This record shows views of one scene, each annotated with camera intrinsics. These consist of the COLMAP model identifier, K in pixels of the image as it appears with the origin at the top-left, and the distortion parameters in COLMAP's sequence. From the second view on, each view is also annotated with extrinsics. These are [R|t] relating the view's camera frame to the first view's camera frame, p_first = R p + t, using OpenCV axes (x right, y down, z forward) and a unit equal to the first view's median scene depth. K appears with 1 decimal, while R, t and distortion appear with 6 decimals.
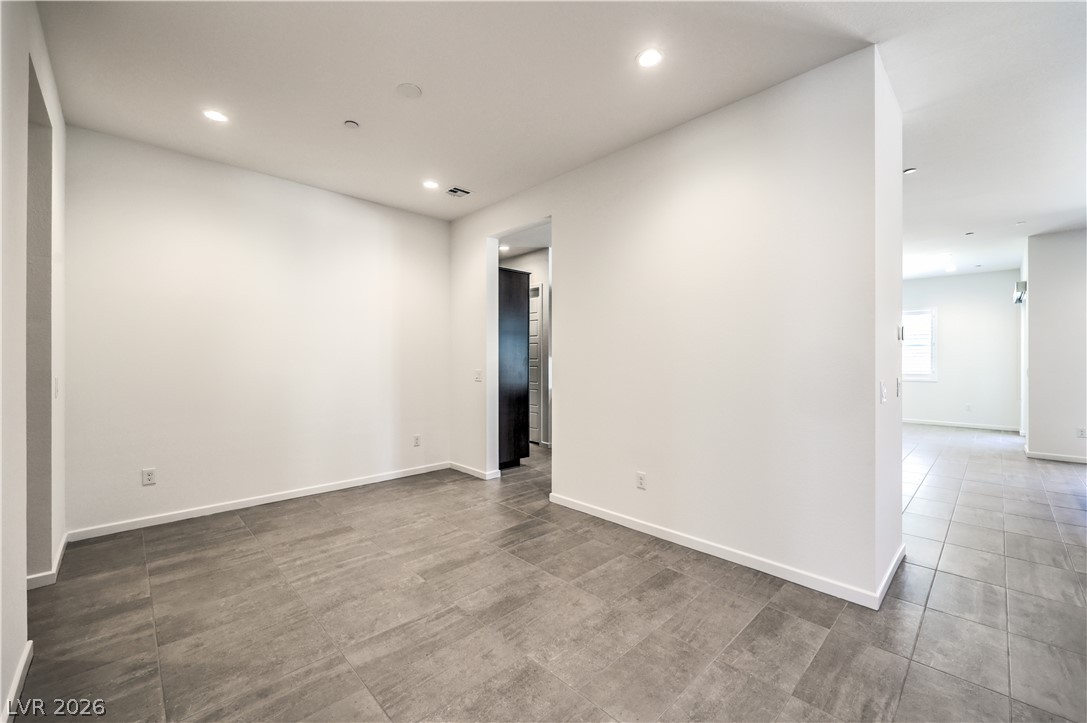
lens RADIAL K [[439.3, 0, 544.6], [0, 439.3, 358.6], [0, 0, 1]] dist [0.000119, 0.000057]
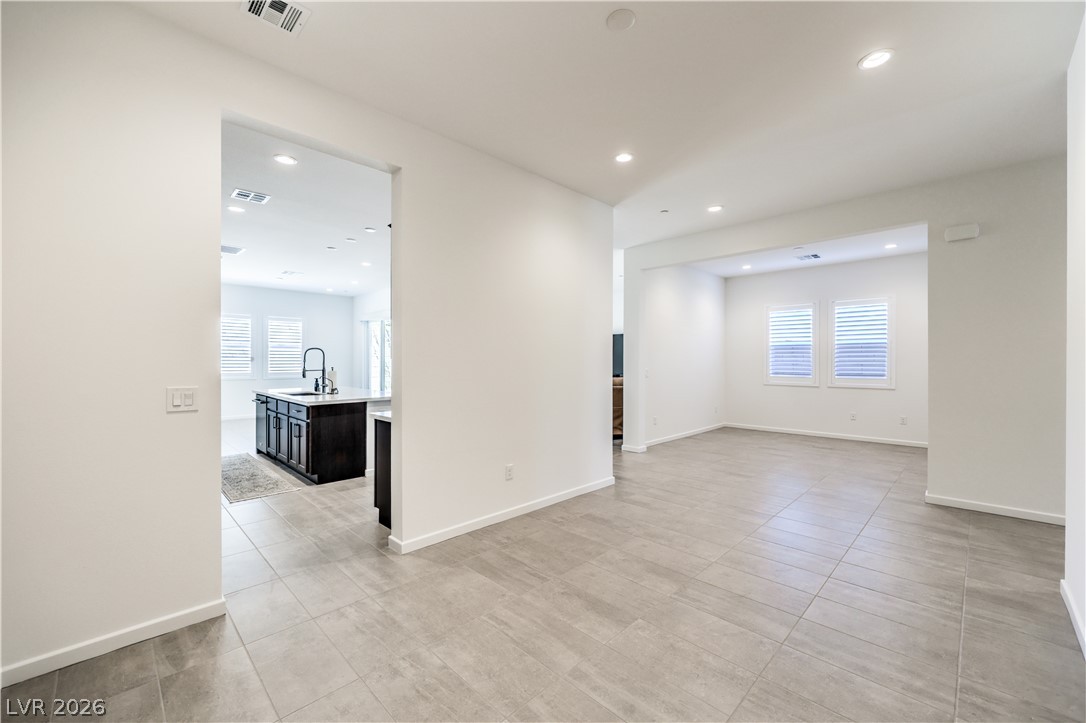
lens RADIAL K [[434.7, 0, 546.0], [0, 434.7, 362.2], [0, 0, 1]] dist [0.000954, 0.000059]
pose [[-0.020895, -0.004939, 0.999769, -0.994487], [-0.003748, 0.999981, 0.004862, -0.006214], [-0.999775, -0.003645, -0.020913, 1.060814]]
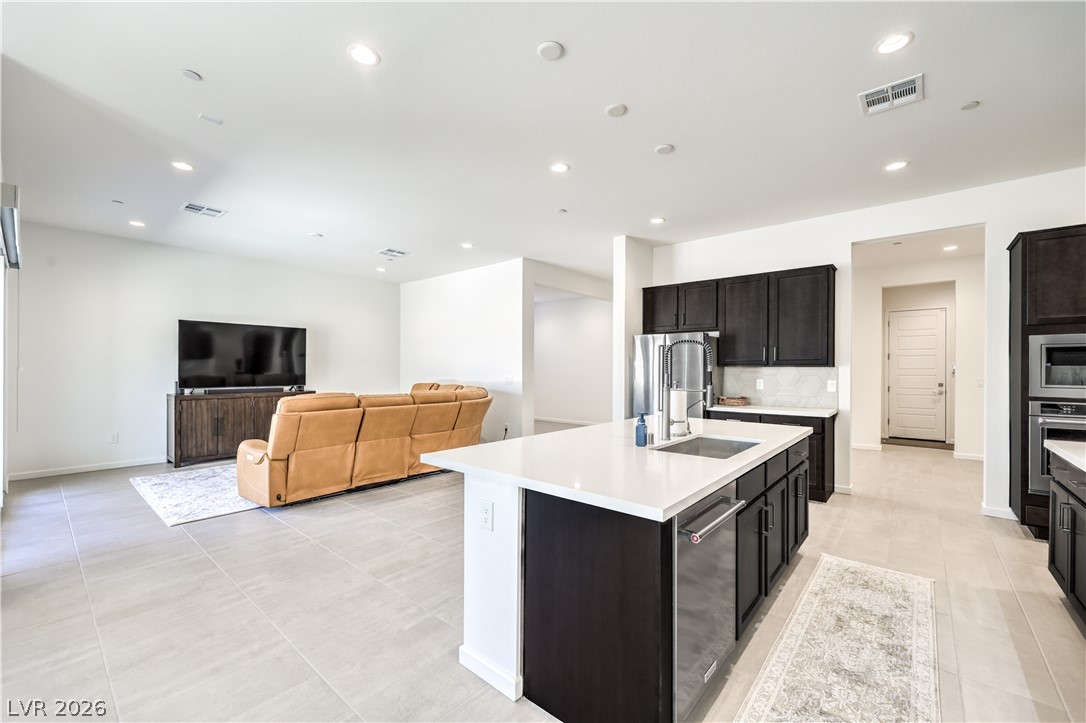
lens RADIAL K [[440.1, 0, 544.5], [0, 440.1, 366.4], [0, 0, 1]] dist [0.000267, -0.000127]
pose [[-0.995309, -0.004304, -0.096652, 1.300500], [-0.003554, 0.999962, -0.007936, 0.006513], [0.096682, -0.007555, -0.995287, 2.868869]]
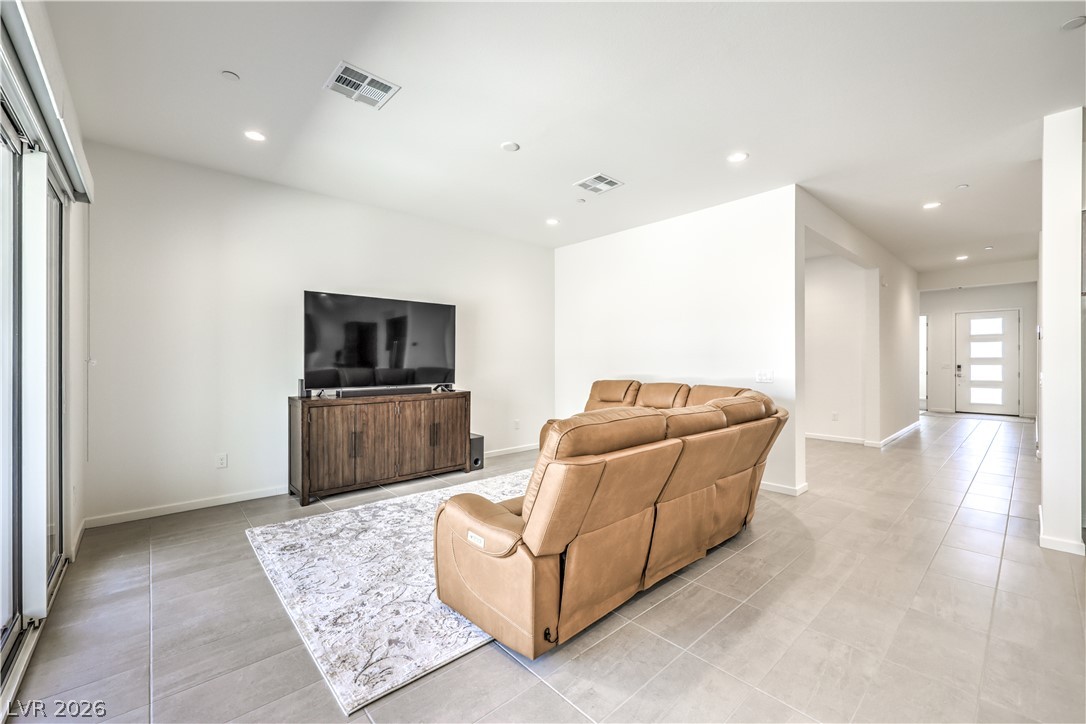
lens RADIAL K [[438.9, 0, 544.1], [0, 438.9, 359.1], [0, 0, 1]] dist [0.000119, 0.000057]
pose [[-0.999415, 0.000501, 0.034194, 1.962027], [0.000240, 0.999971, -0.007638, 0.011405], [-0.034197, -0.007625, -0.999386, 2.072941]]
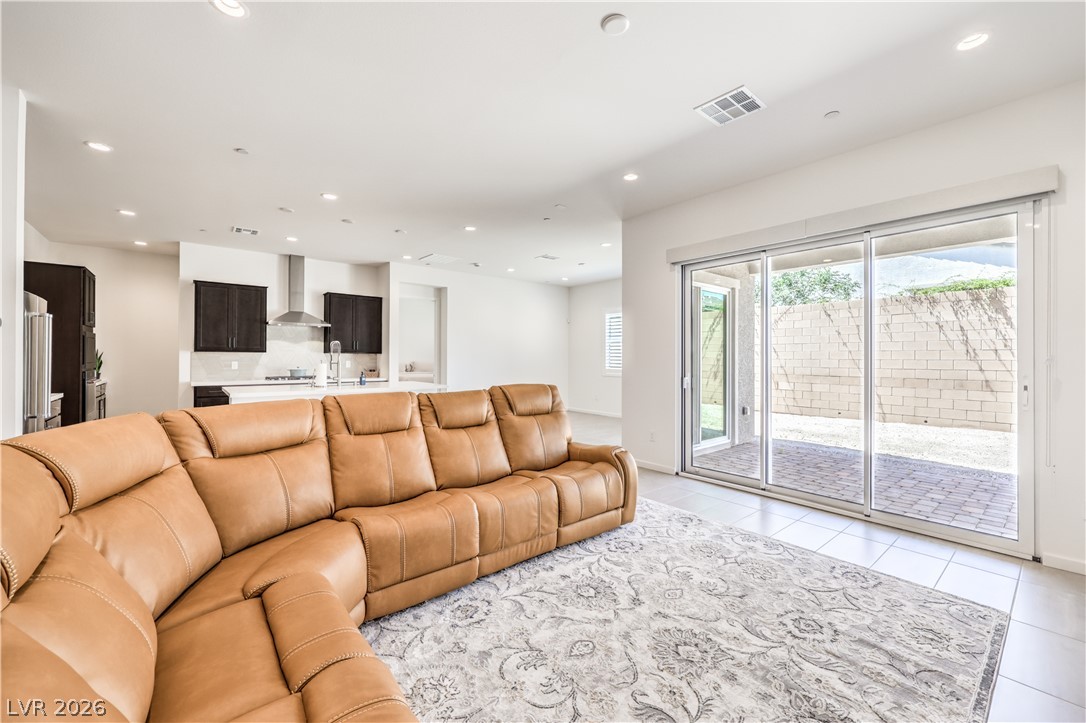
lens RADIAL K [[431.3, 0, 546.8], [0, 431.3, 357.4], [0, 0, 1]] dist [-0.002683, -0.000130]
pose [[0.997258, 0.004239, -0.073881, 2.033980], [-0.003922, 0.999982, 0.004434, 0.005665], [0.073898, -0.004133, 0.997257, 0.163778]]
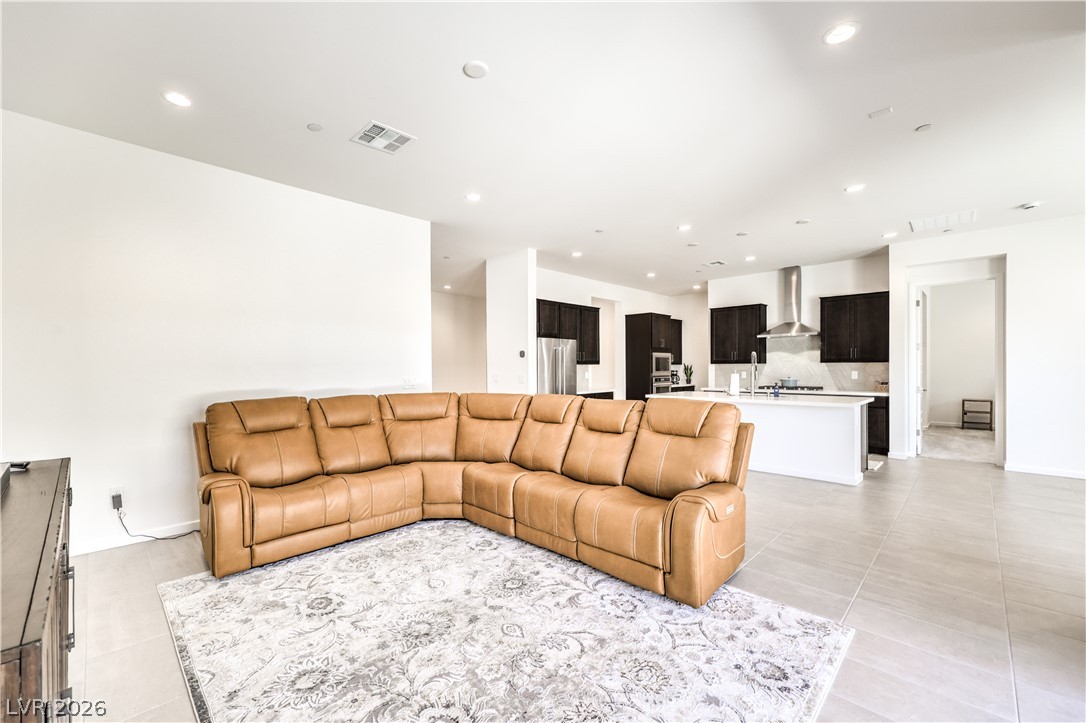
lens RADIAL K [[442.6, 0, 541.1], [0, 442.6, 370.7], [0, 0, 1]] dist [0.000522, -0.000025]
pose [[0.026868, 0.006569, -0.999617, 2.943026], [0.010176, 0.999925, 0.006845, 0.007120], [0.999587, -0.010356, 0.026799, 1.000725]]
